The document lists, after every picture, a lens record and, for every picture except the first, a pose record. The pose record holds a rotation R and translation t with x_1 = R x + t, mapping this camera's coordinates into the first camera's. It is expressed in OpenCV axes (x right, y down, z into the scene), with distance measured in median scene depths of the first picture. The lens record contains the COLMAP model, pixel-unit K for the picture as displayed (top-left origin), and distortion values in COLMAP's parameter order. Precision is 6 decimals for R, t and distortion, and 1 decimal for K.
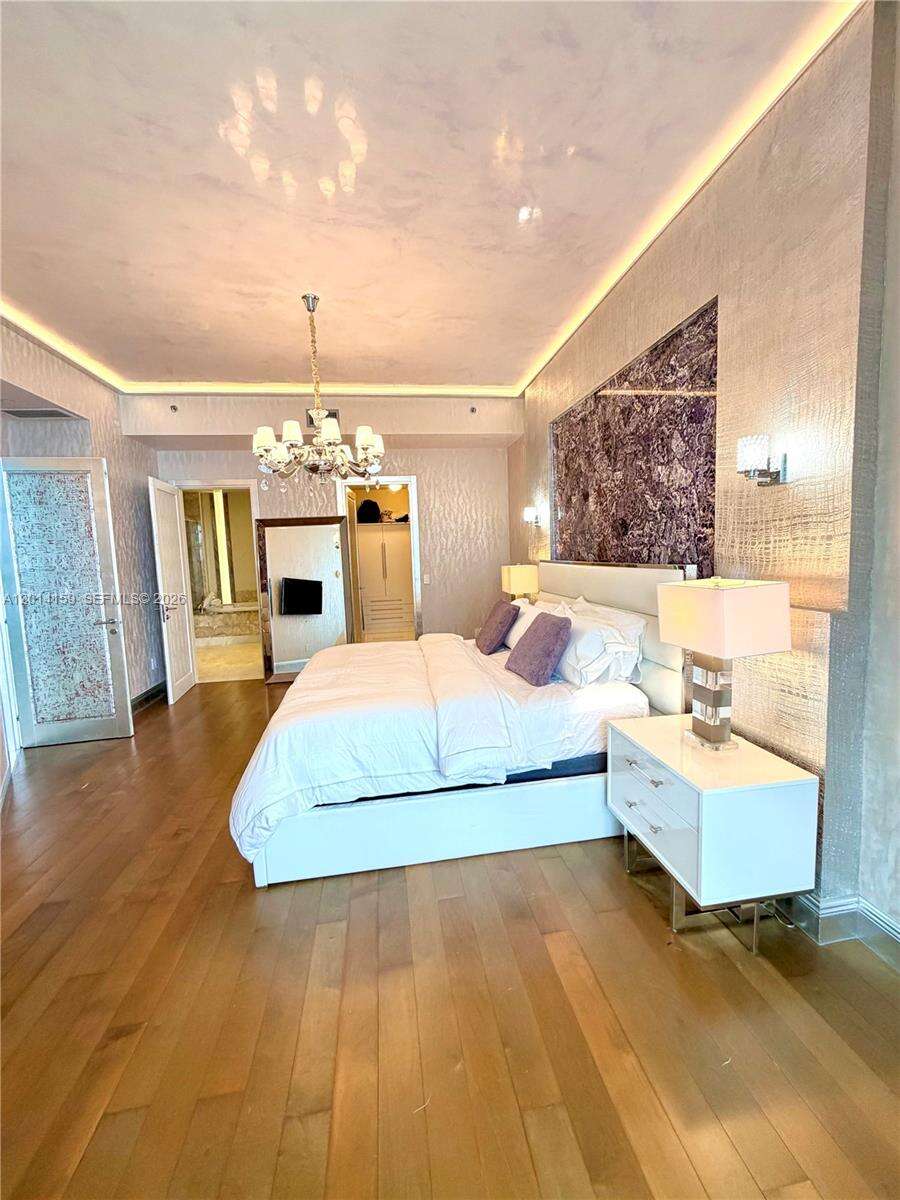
lens RADIAL K [[475.8, 0, 452.3], [0, 475.8, 596.8], [0, 0, 1]] dist [0.000863, 0.000086]
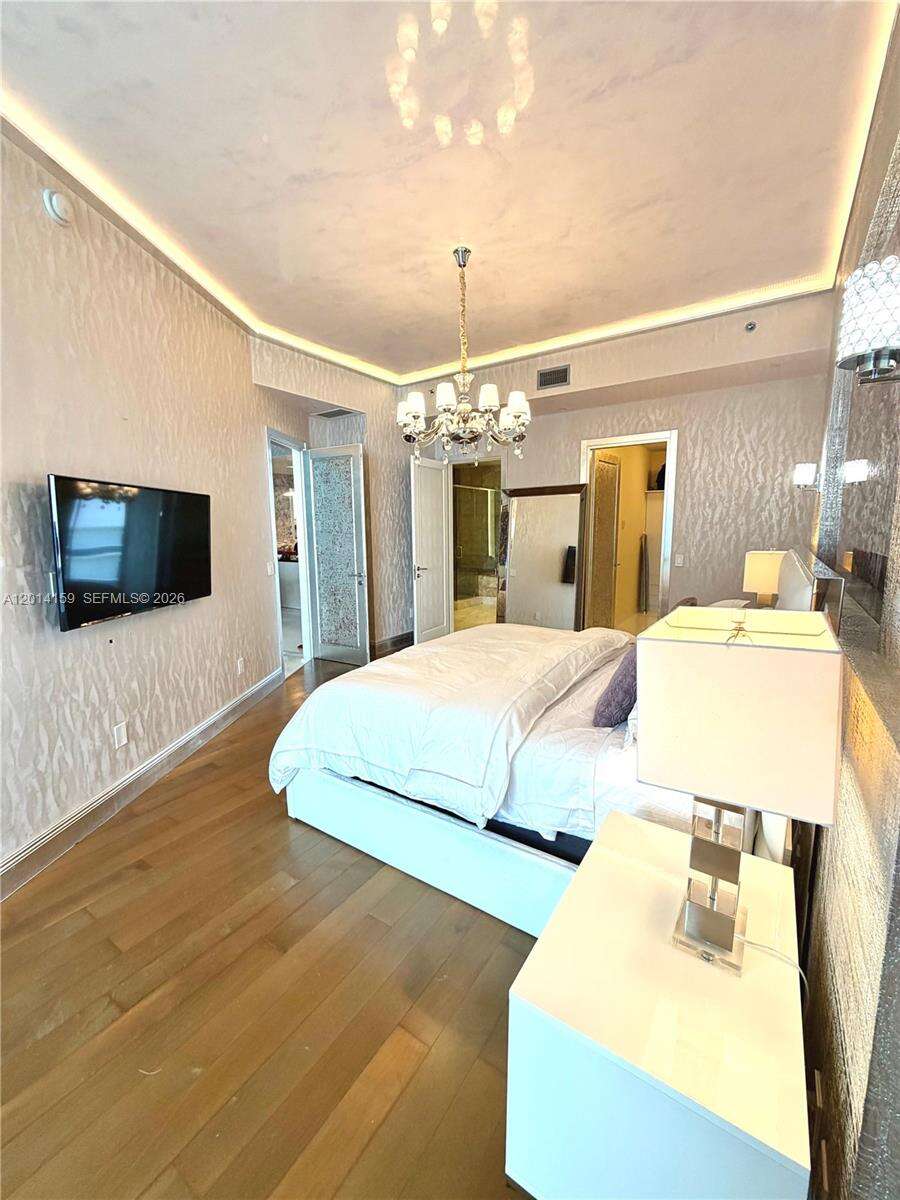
lens RADIAL K [[475.8, 0, 452.3], [0, 475.8, 596.8], [0, 0, 1]] dist [0.000863, 0.000086]
pose [[0.736148, 0.129249, -0.664366, 0.324808], [-0.083569, 0.991443, 0.100282, -0.039064], [0.671642, -0.018302, 0.740650, 0.230479]]
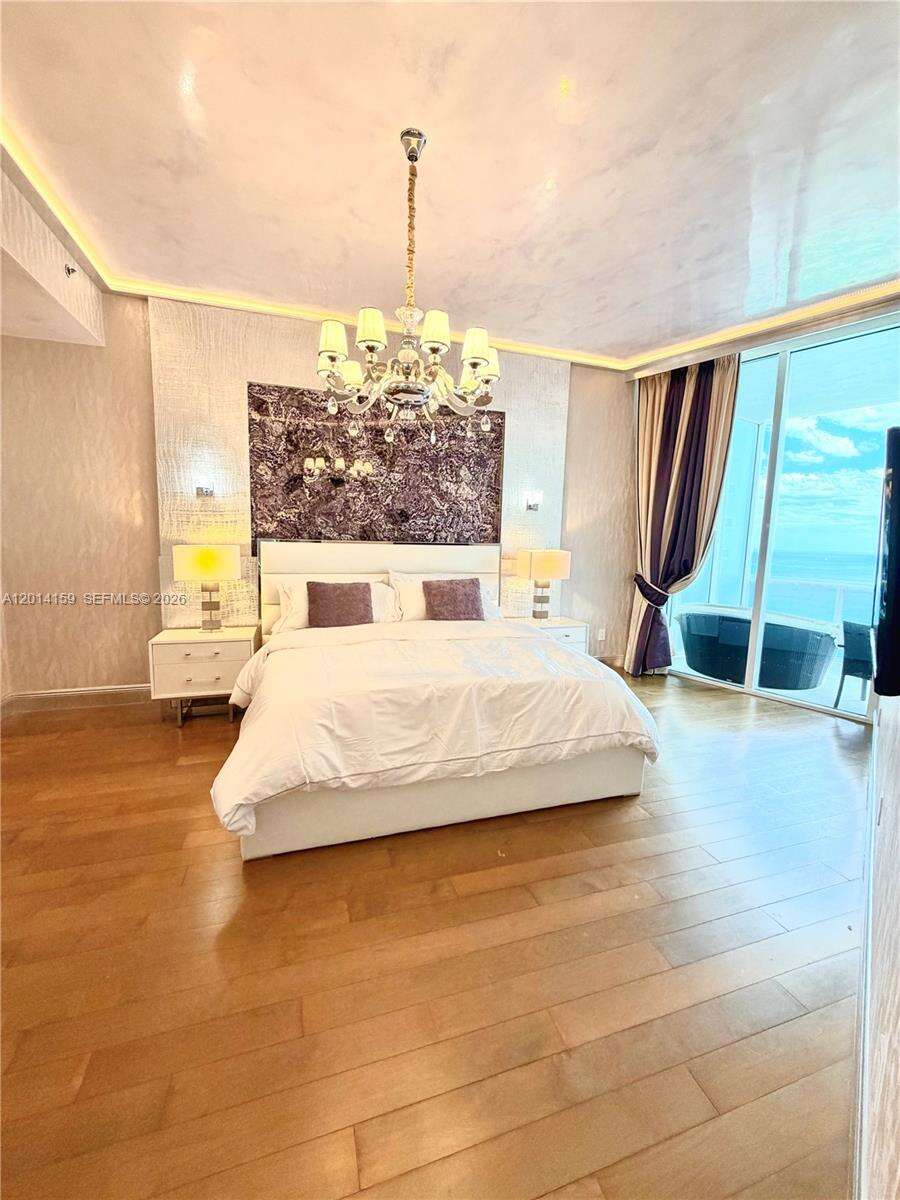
lens RADIAL K [[475.8, 0, 452.3], [0, 475.8, 596.8], [0, 0, 1]] dist [0.000863, 0.000086]
pose [[-0.160063, -0.091134, 0.982891, -0.849987], [0.075227, 0.991707, 0.104202, -0.041093], [-0.984236, 0.090619, -0.151880, 0.910106]]
